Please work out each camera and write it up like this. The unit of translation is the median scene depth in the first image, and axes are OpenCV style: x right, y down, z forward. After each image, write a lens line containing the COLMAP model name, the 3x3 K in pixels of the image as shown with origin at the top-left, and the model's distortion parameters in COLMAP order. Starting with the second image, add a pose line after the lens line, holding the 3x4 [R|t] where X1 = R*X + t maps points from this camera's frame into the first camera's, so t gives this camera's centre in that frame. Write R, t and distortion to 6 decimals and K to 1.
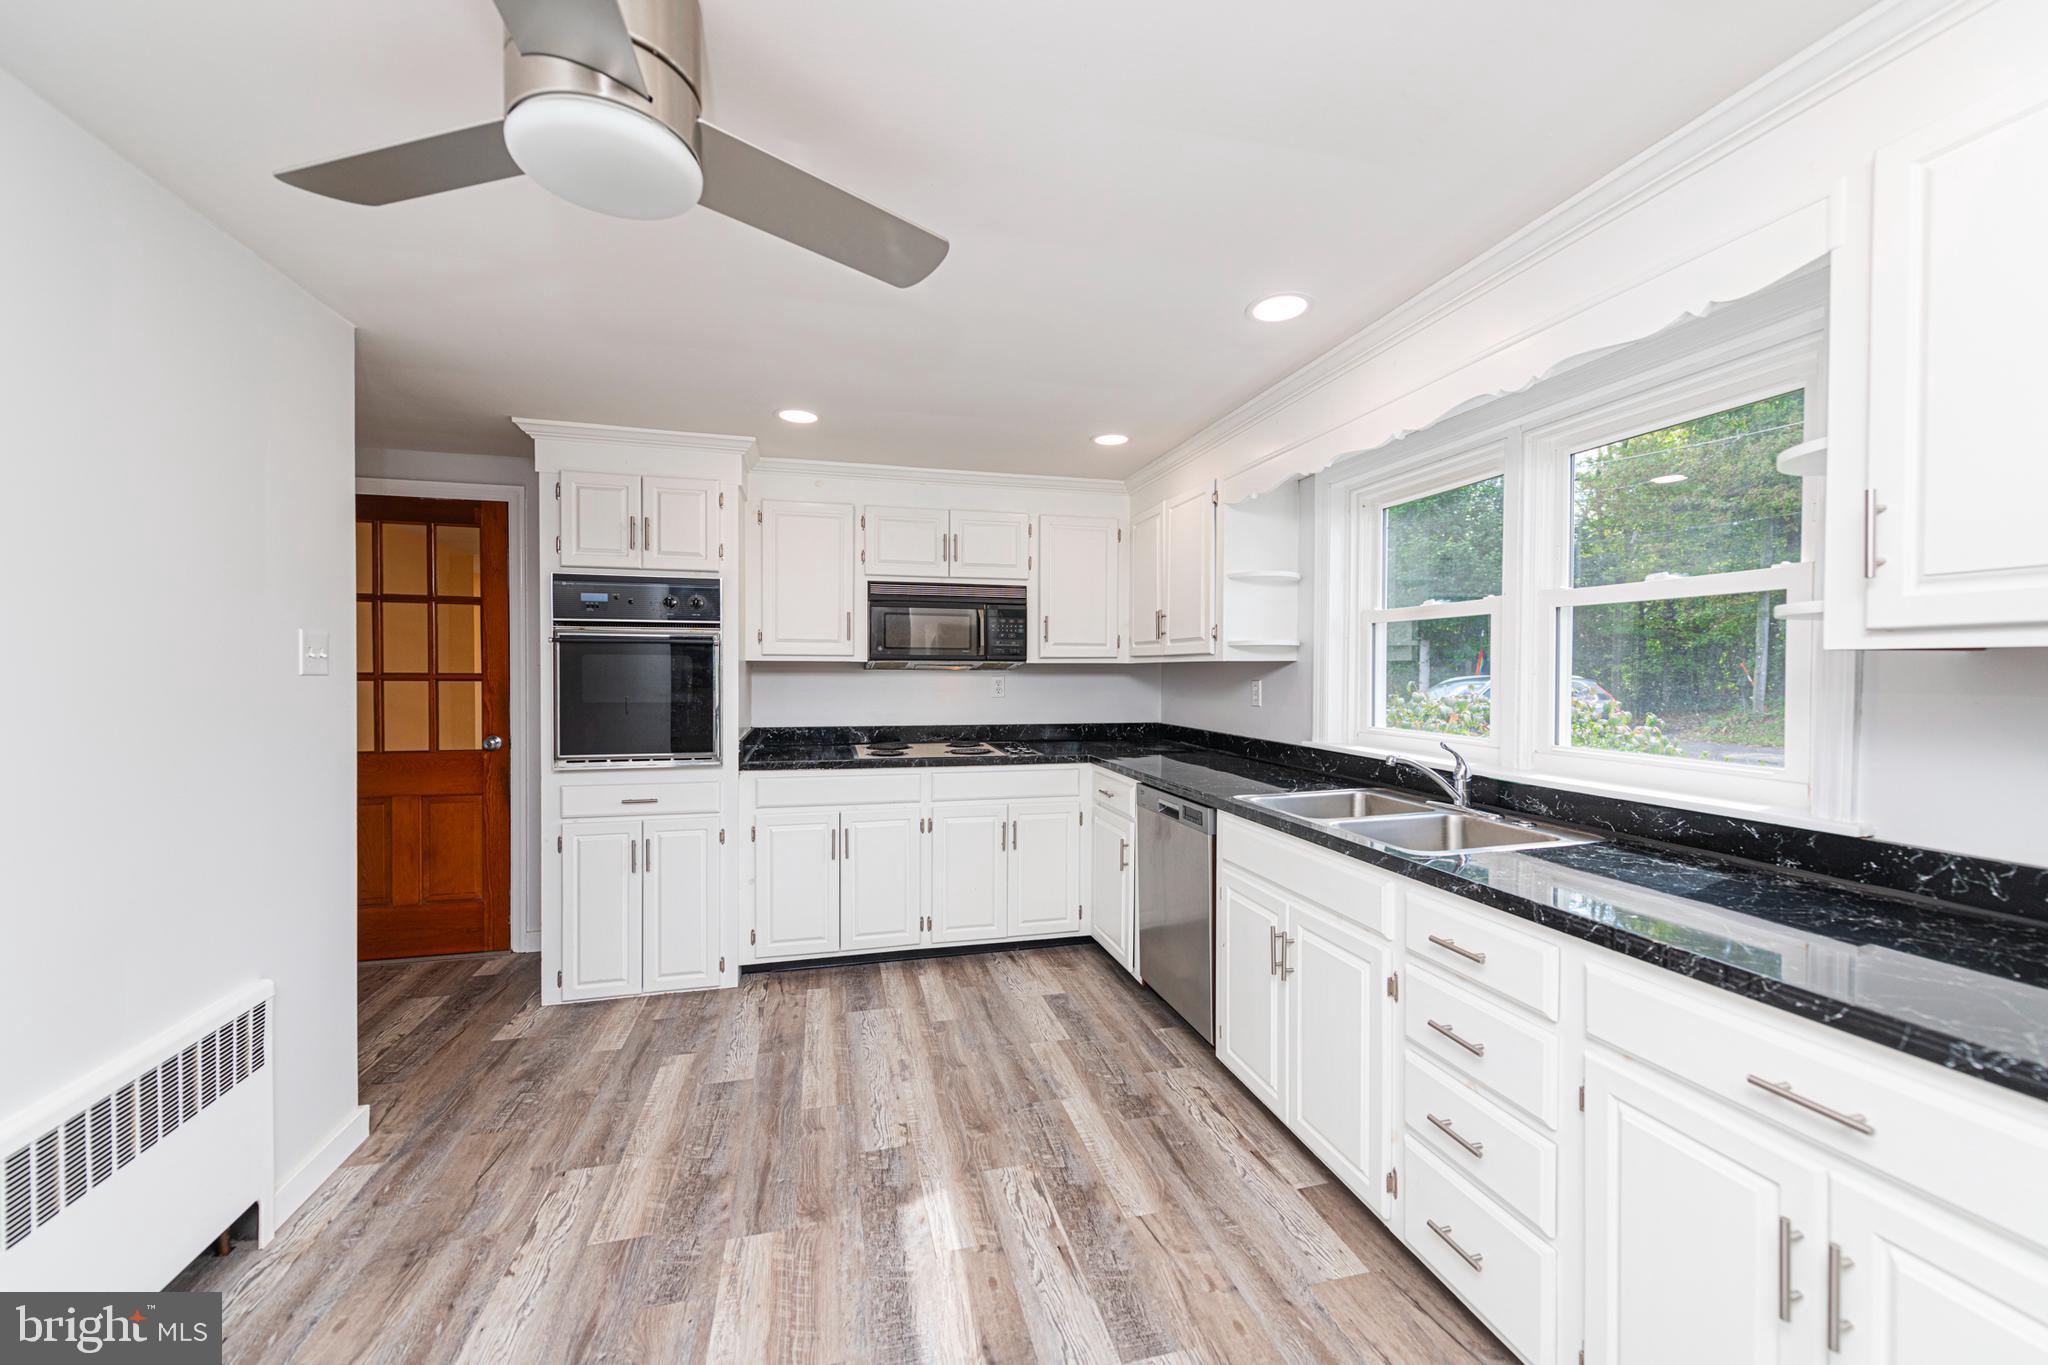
lens RADIAL K [[781.9, 0, 1024.2], [0, 781.9, 681.5], [0, 0, 1]] dist [0.005468, -0.001771]
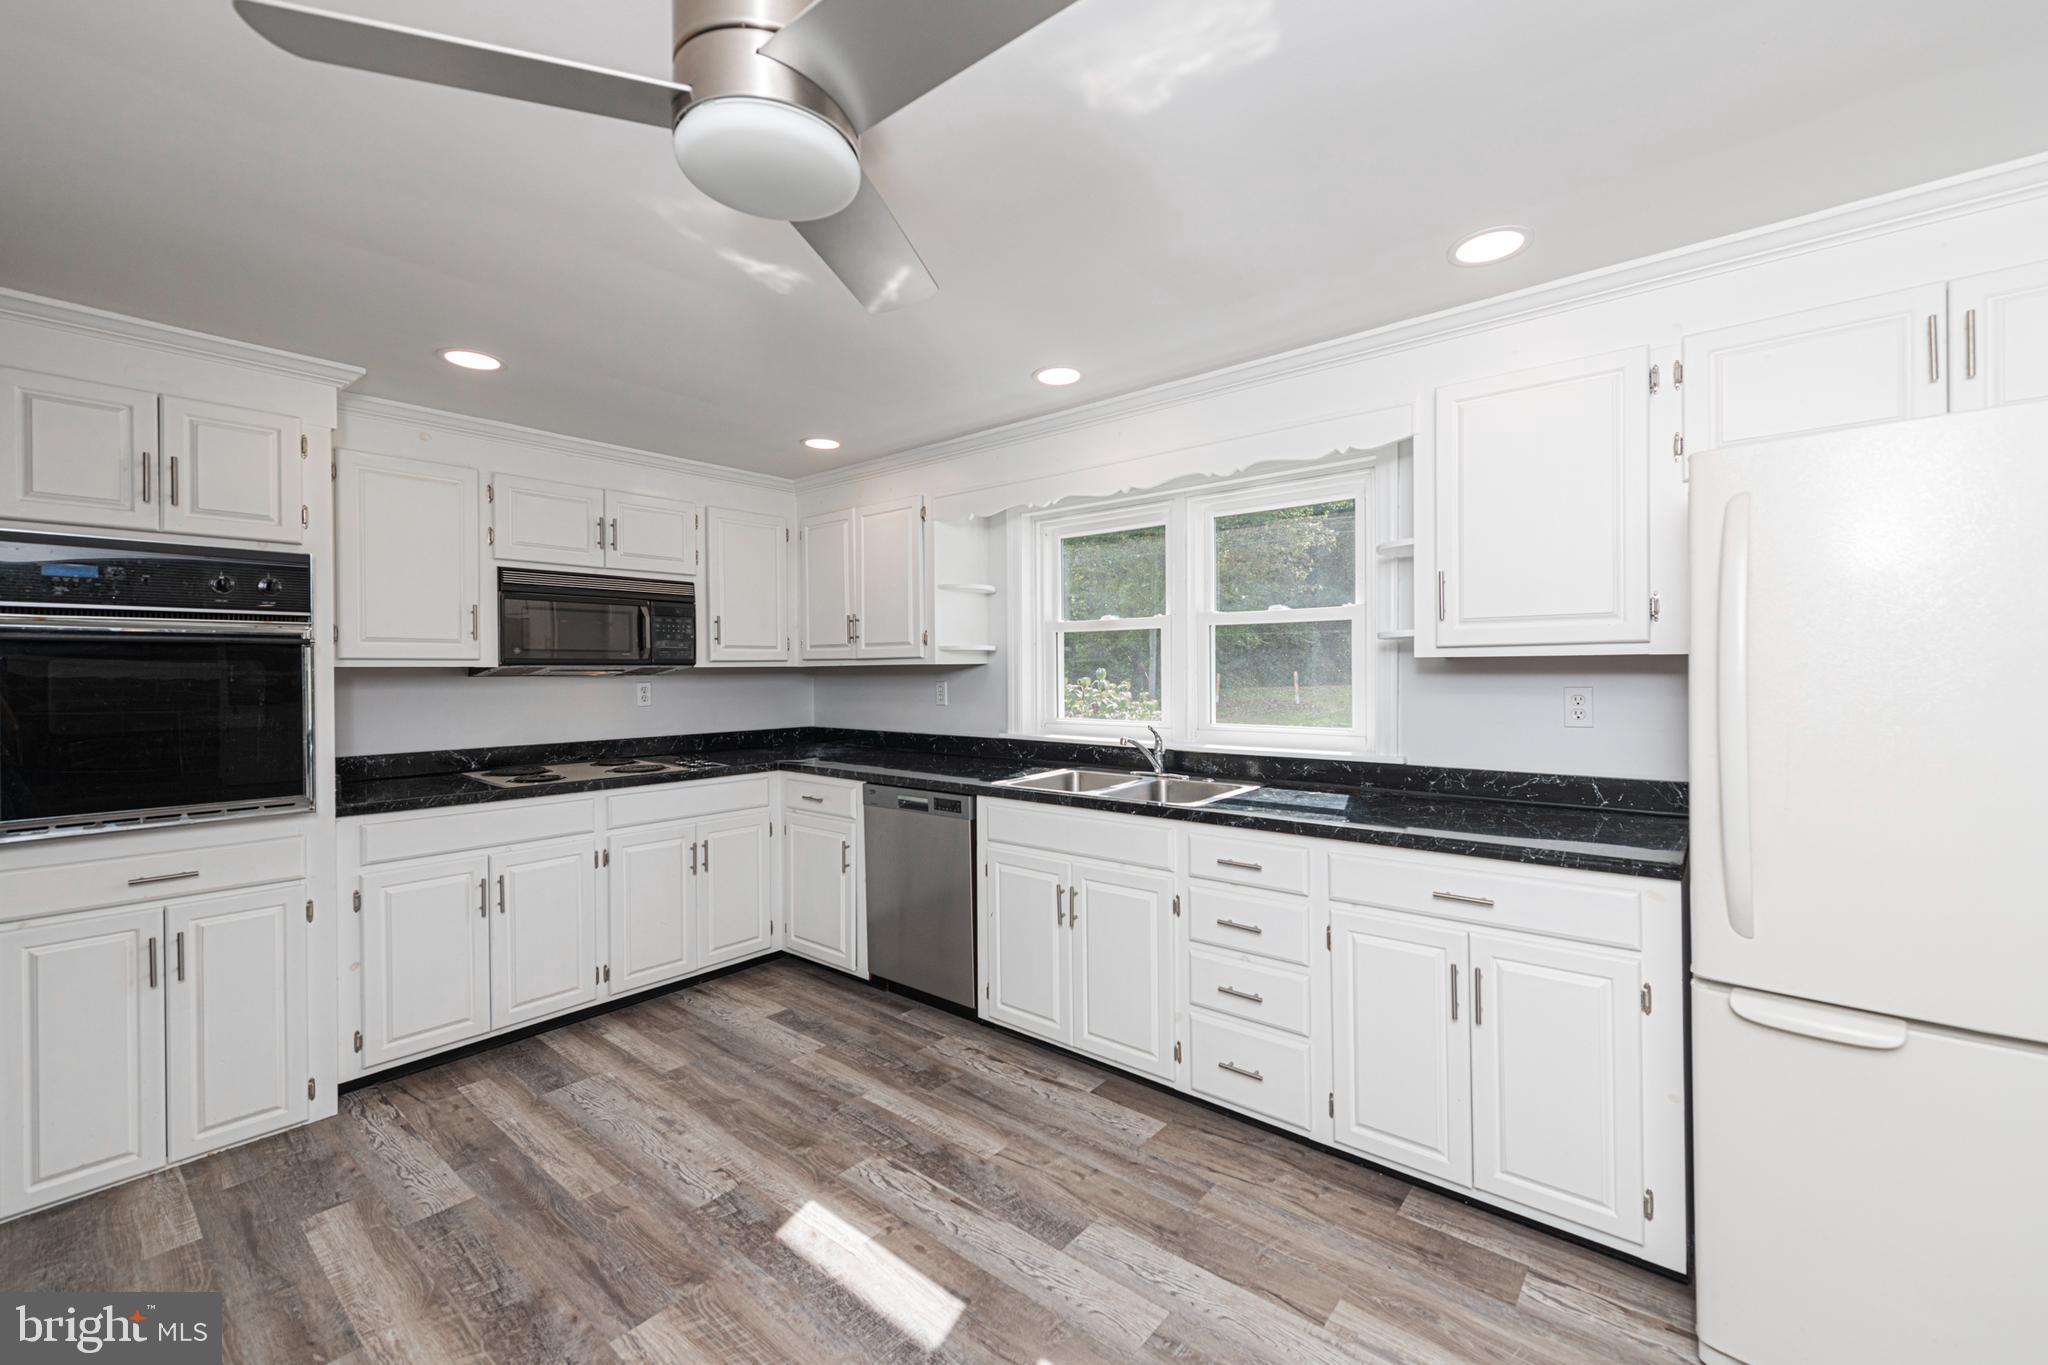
lens RADIAL K [[825.0, 0, 1024.8], [0, 825.0, 674.8], [0, 0, 1]] dist [0.006680, -0.002591]
pose [[0.815777, -0.013200, 0.578215, -0.371241], [0.019331, 0.999803, -0.004450, -0.004597], [-0.578043, 0.014808, 0.815872, -0.009308]]
